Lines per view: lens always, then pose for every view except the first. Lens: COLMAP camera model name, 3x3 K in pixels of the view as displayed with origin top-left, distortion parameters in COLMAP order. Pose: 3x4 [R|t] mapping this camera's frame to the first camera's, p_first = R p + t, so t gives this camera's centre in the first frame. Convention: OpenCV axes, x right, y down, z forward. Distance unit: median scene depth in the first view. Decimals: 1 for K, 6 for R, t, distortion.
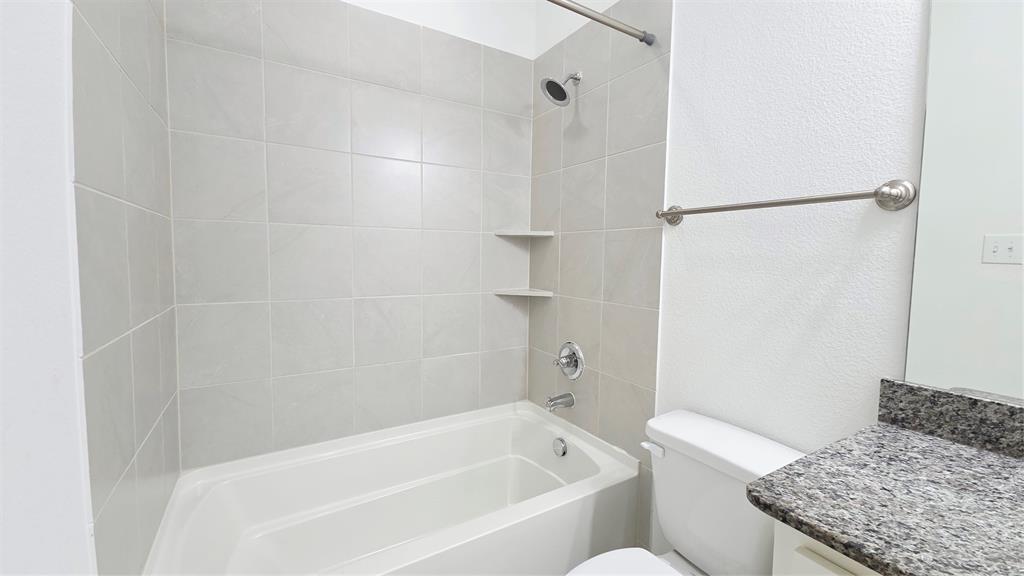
lens RADIAL K [[412.2, 0, 518.2], [0, 412.2, 282.7], [0, 0, 1]] dist [0.012718, -0.008487]
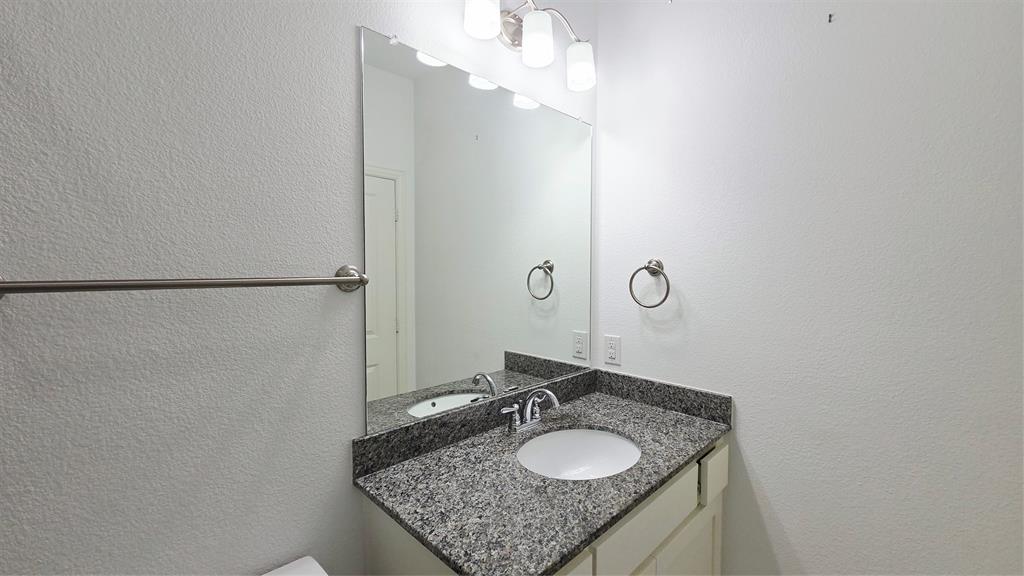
lens RADIAL K [[412.2, 0, 518.2], [0, 412.2, 282.7], [0, 0, 1]] dist [0.012718, -0.008487]
pose [[-0.242148, -0.050905, 0.968903, -0.317657], [0.055171, 0.996284, 0.066132, -0.264940], [-0.968669, 0.069470, -0.238440, 0.870318]]
